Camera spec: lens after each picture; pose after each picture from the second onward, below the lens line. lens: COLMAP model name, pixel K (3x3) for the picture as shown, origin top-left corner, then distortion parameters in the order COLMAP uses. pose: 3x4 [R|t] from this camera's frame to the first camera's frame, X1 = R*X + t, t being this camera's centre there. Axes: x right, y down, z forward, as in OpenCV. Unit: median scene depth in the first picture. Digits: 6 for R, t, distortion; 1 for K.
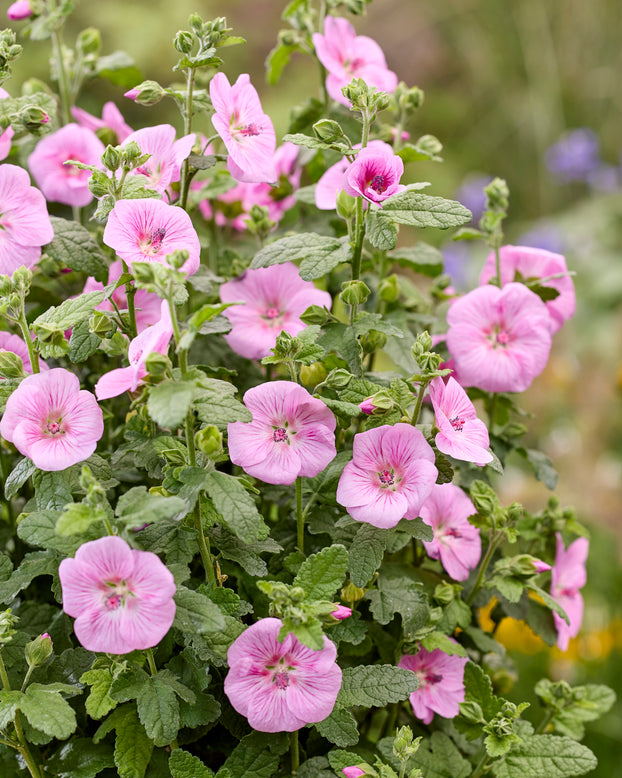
lens RADIAL K [[2450.3, 0, 311.0], [0, 2450.3, 389.0], [0, 0, 1]] dist [-0.068798, 0.385868]
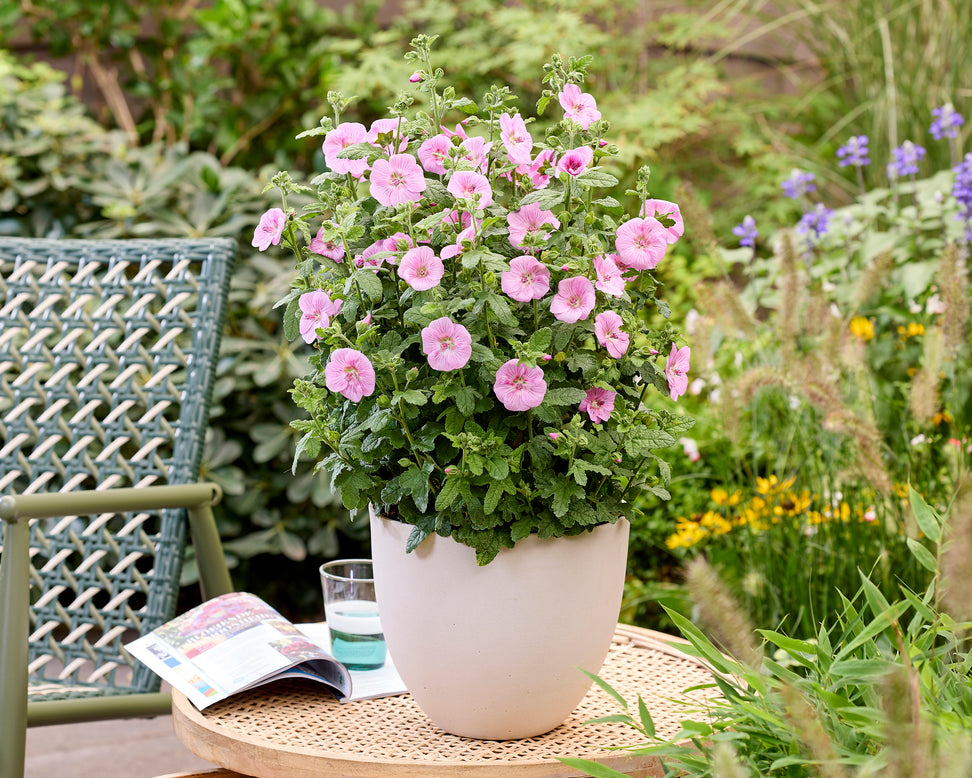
lens RADIAL K [[3061.3, 0, 486.0], [0, 3061.3, 389.0], [0, 0, 1]] dist [-0.068798, 0.385868]
pose [[0.994170, 0.028445, -0.104001, 0.238280], [-0.029736, 0.999499, -0.010885, 0.145923], [0.103639, 0.013914, 0.994518, -1.709454]]
